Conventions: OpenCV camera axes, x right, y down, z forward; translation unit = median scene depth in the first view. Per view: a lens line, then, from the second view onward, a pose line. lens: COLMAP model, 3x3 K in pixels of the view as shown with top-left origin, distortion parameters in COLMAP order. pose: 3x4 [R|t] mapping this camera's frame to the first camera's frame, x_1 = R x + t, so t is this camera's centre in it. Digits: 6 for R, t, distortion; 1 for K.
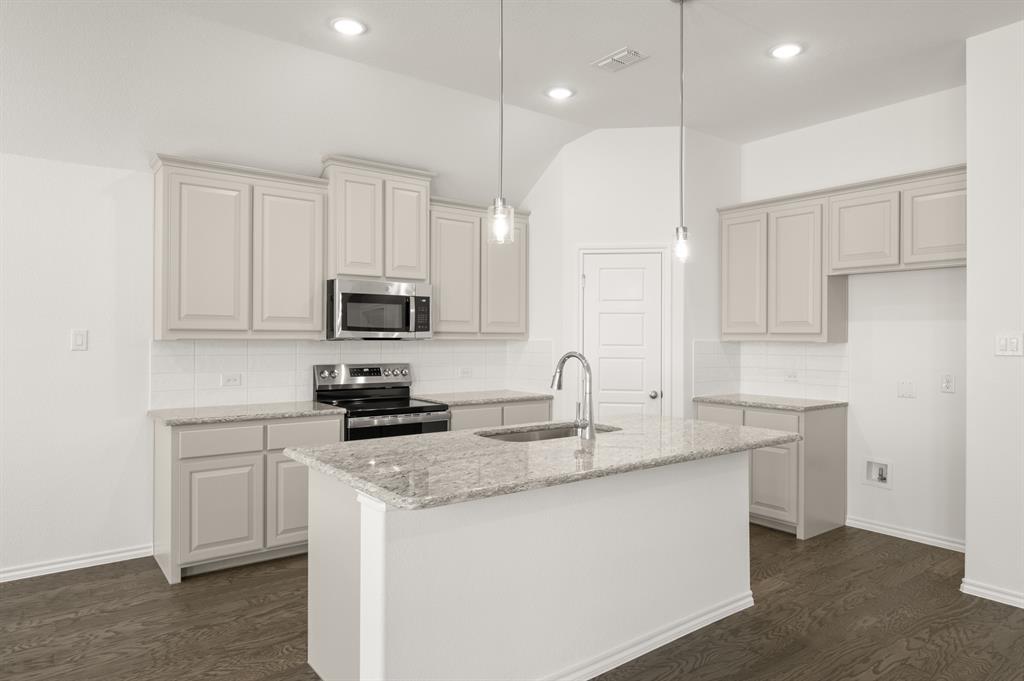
lens RADIAL K [[624.2, 0, 506.7], [0, 624.2, 341.1], [0, 0, 1]] dist [-0.030535, 0.000530]
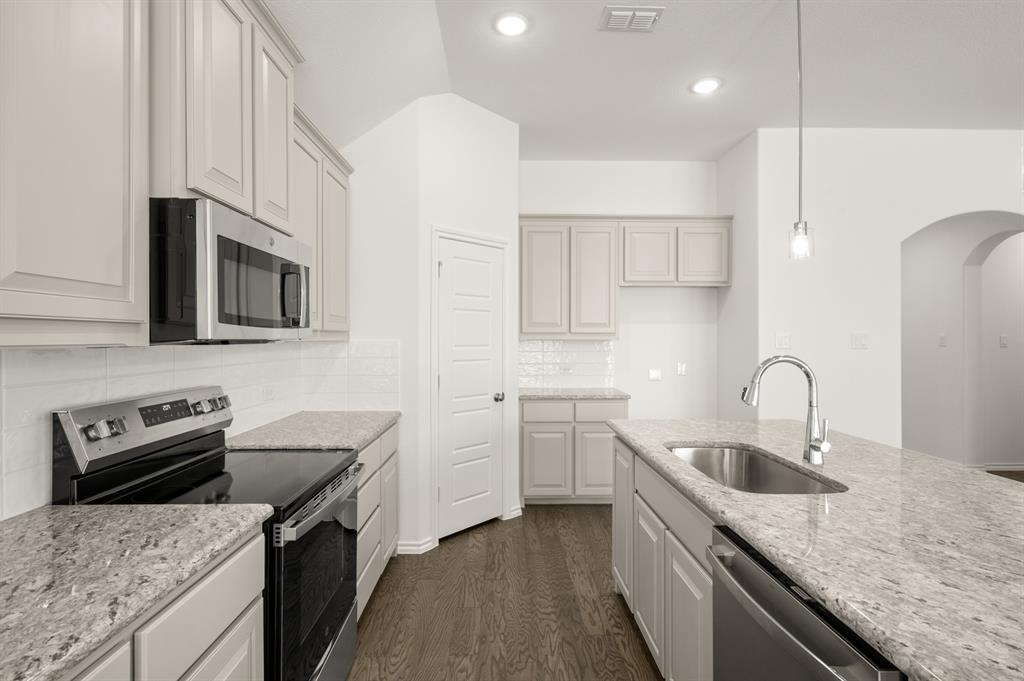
lens RADIAL K [[490.6, 0, 511.1], [0, 490.6, 336.2], [0, 0, 1]] dist [0.004039, -0.000359]
pose [[0.587357, -0.001753, 0.809326, -0.379408], [0.007788, 0.999964, -0.003486, -0.004748], [-0.809291, 0.008351, 0.587349, 0.579746]]
